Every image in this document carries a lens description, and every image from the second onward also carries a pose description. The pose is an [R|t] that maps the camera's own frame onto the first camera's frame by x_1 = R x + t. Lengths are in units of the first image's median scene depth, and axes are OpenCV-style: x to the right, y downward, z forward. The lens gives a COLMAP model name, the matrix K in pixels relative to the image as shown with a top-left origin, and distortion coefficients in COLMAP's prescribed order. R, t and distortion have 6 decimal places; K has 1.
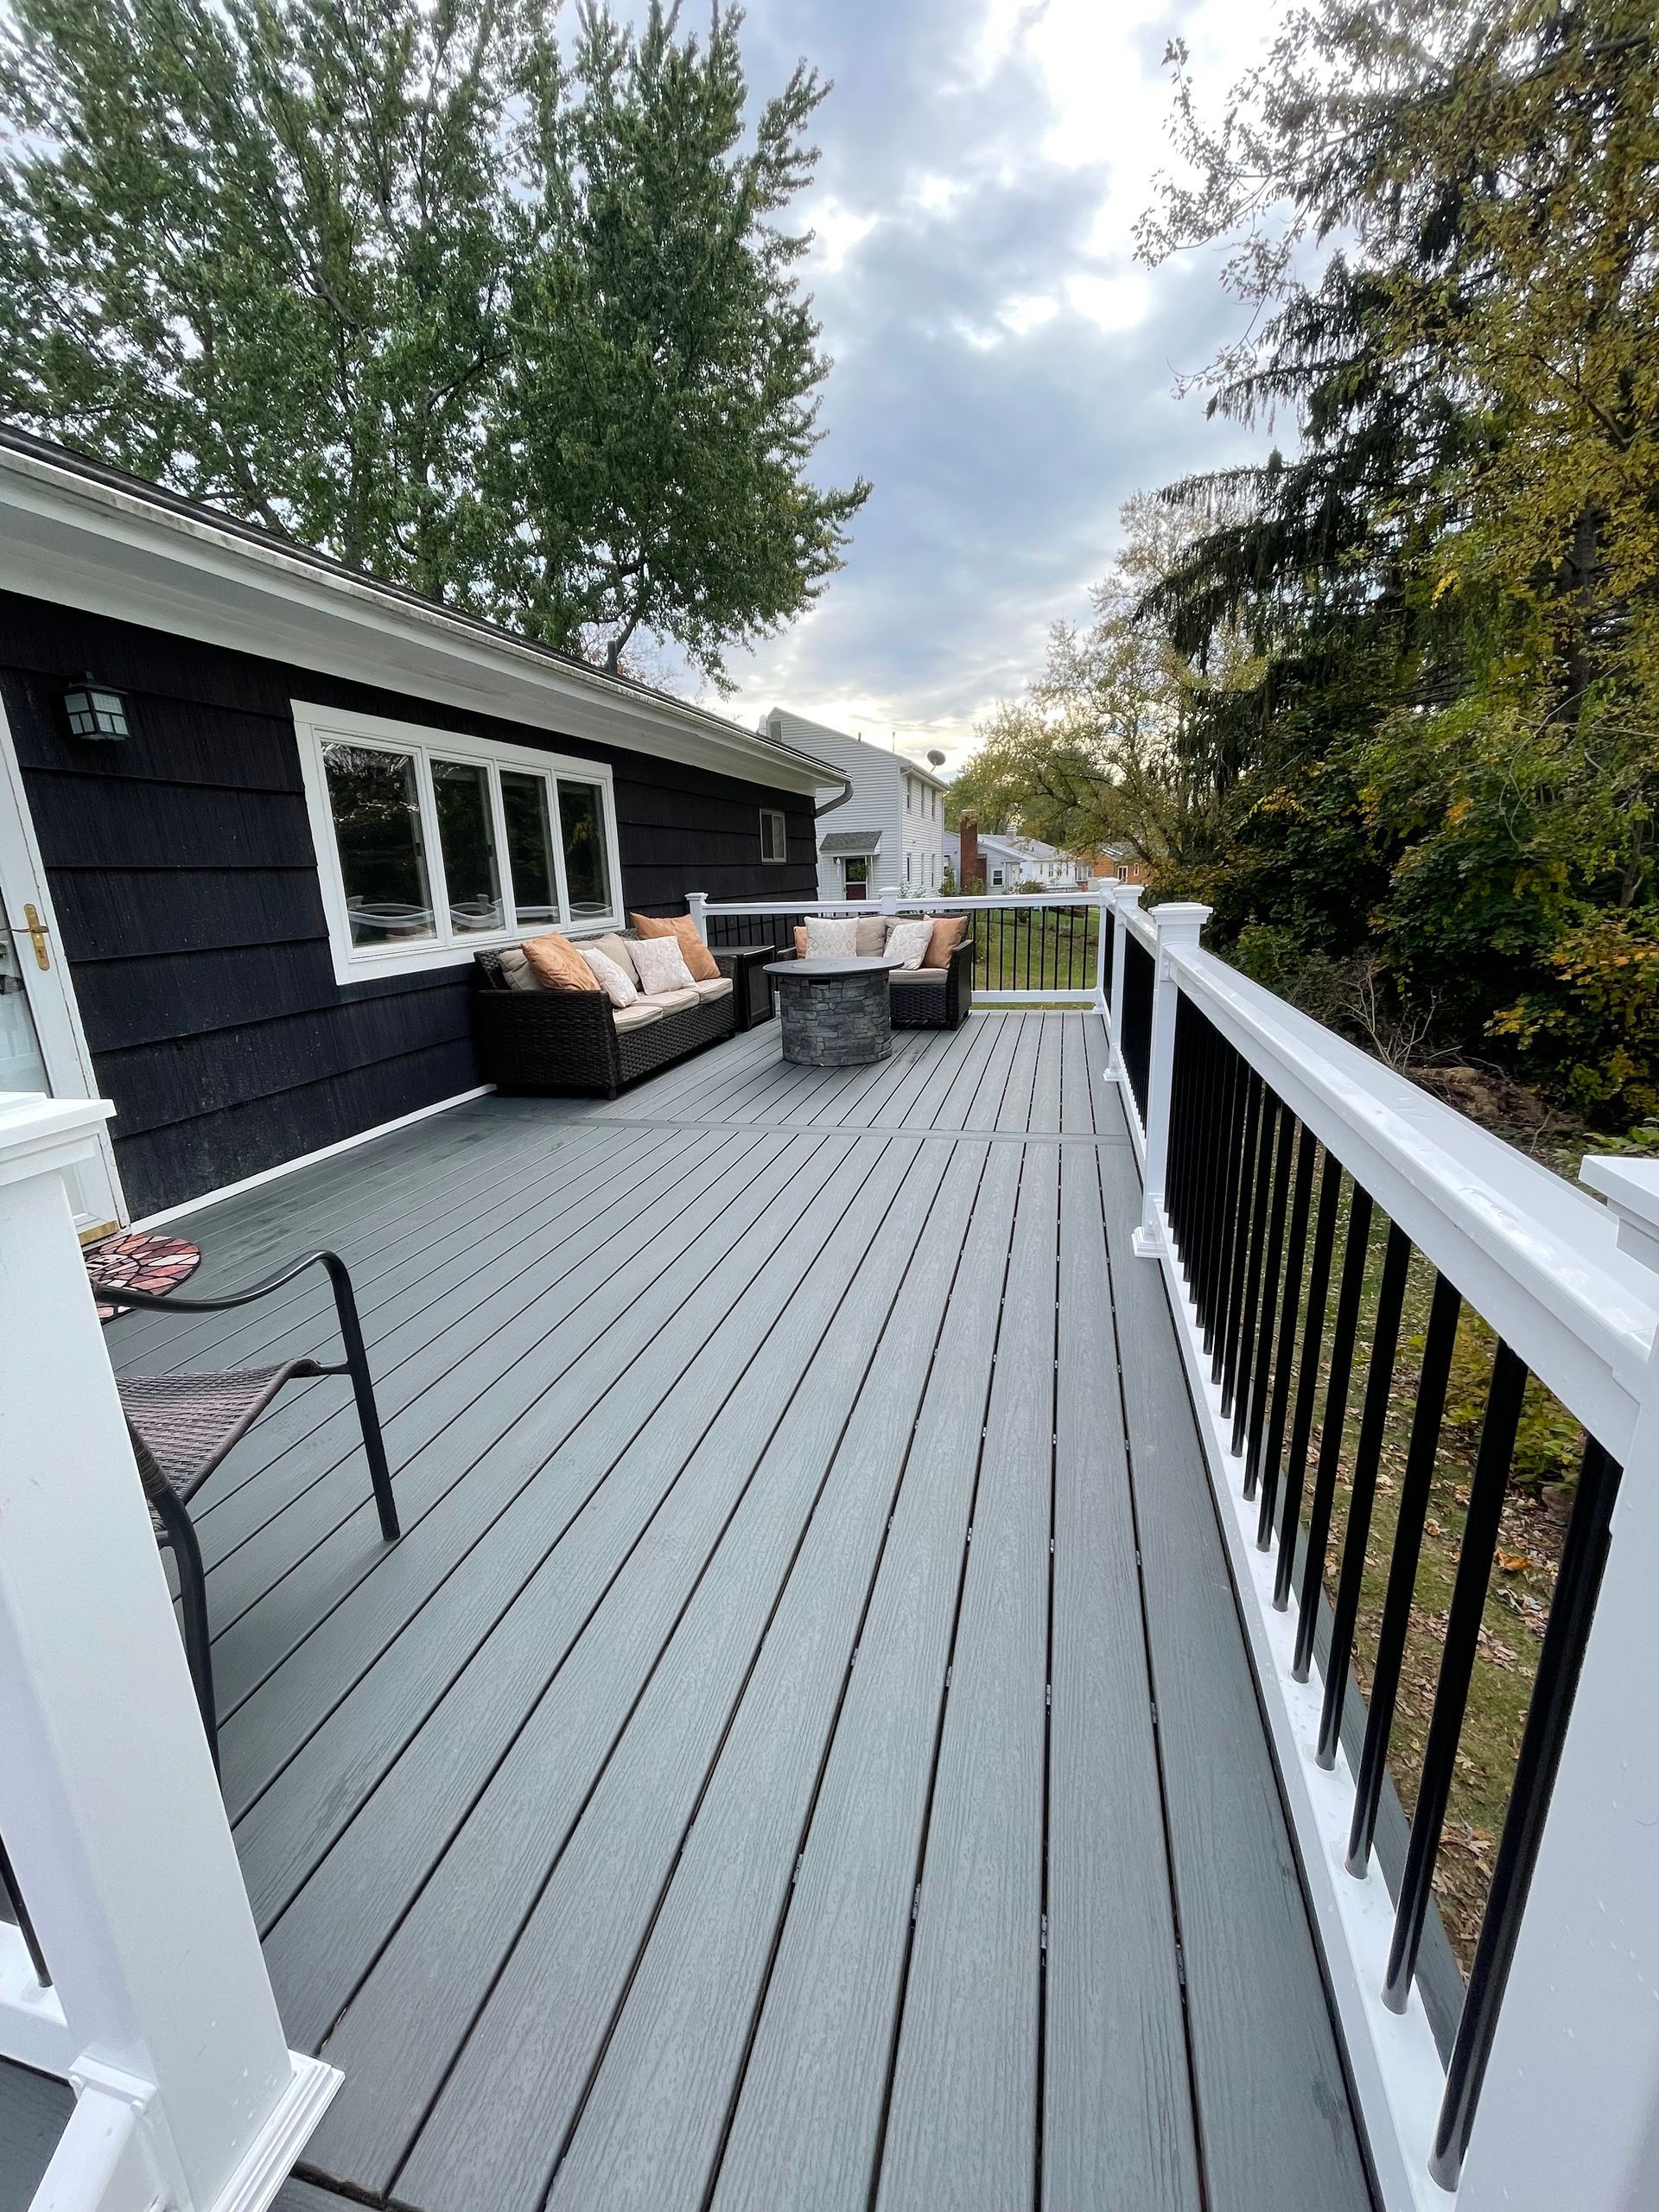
lens RADIAL K [[885.4, 0, 830.9], [0, 885.4, 1107.8], [0, 0, 1]] dist [-0.004183, -0.000630]
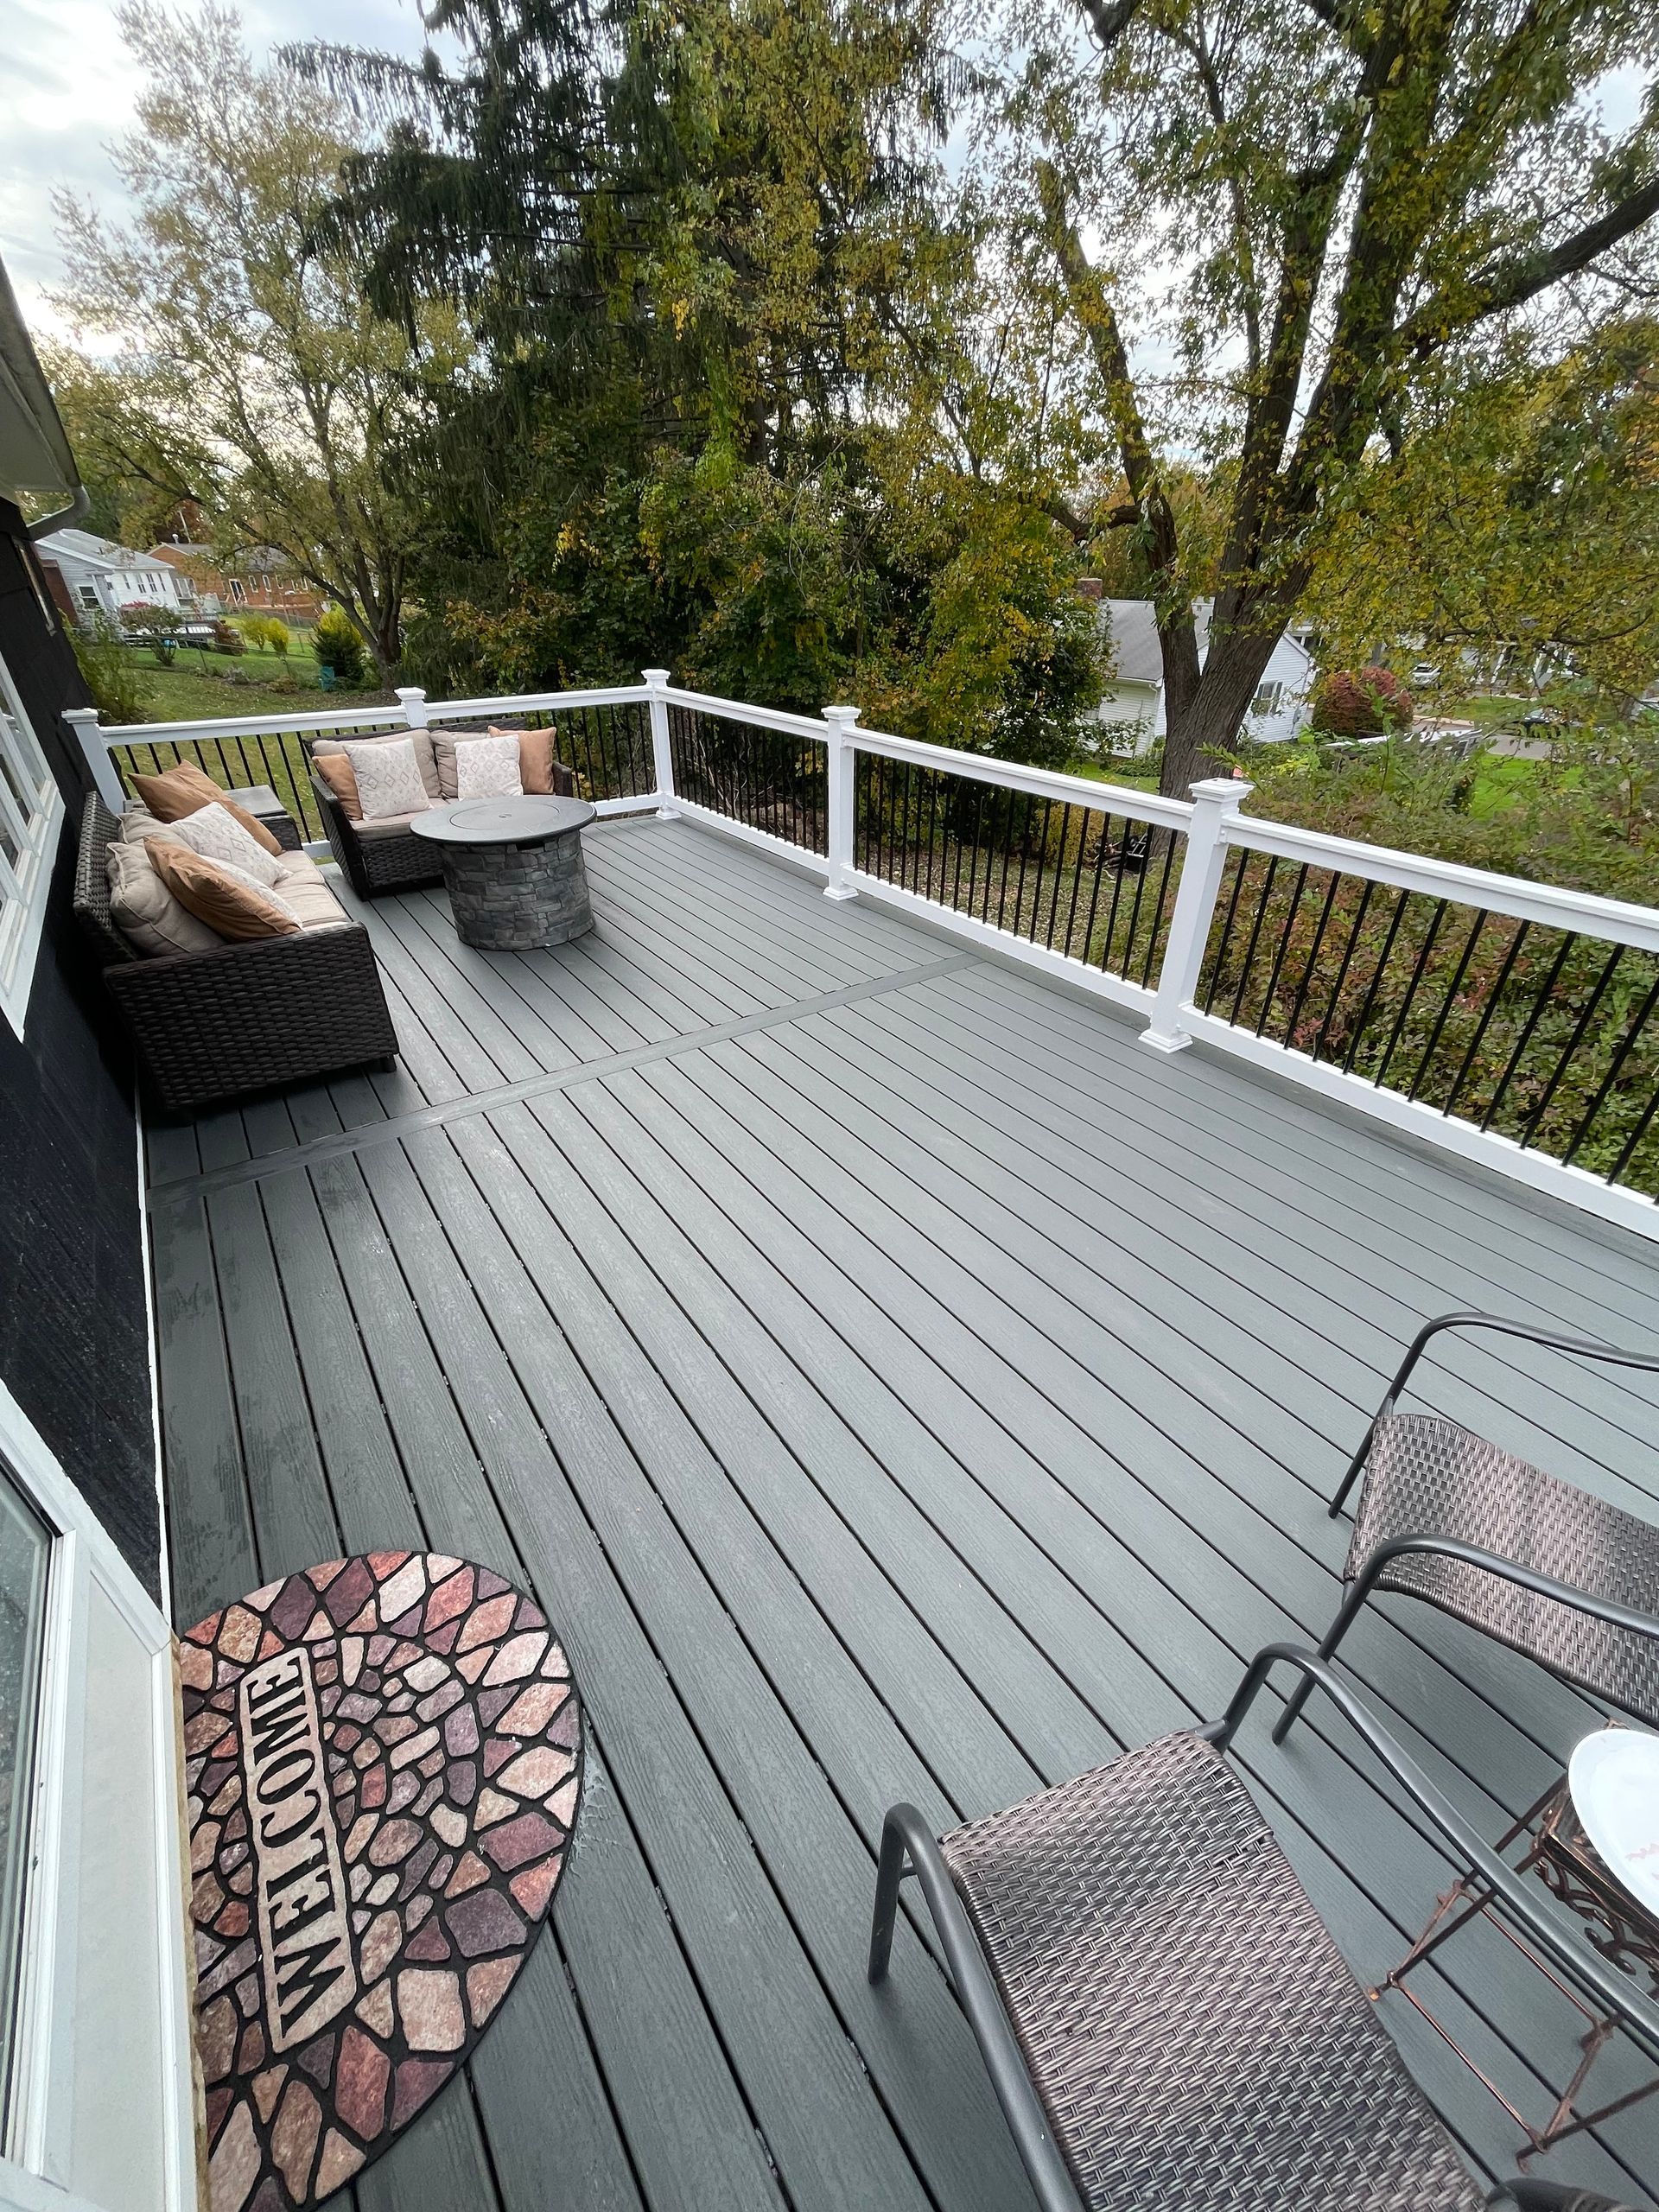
lens RADIAL K [[885.4, 0, 827.5], [0, 885.4, 1100.8], [0, 0, 1]] dist [-0.004183, -0.000630]
pose [[0.657881, -0.359247, 0.661917, -0.179491], [0.170566, 0.927133, 0.333664, -0.059334], [-0.733553, -0.106610, 0.671218, 0.093922]]
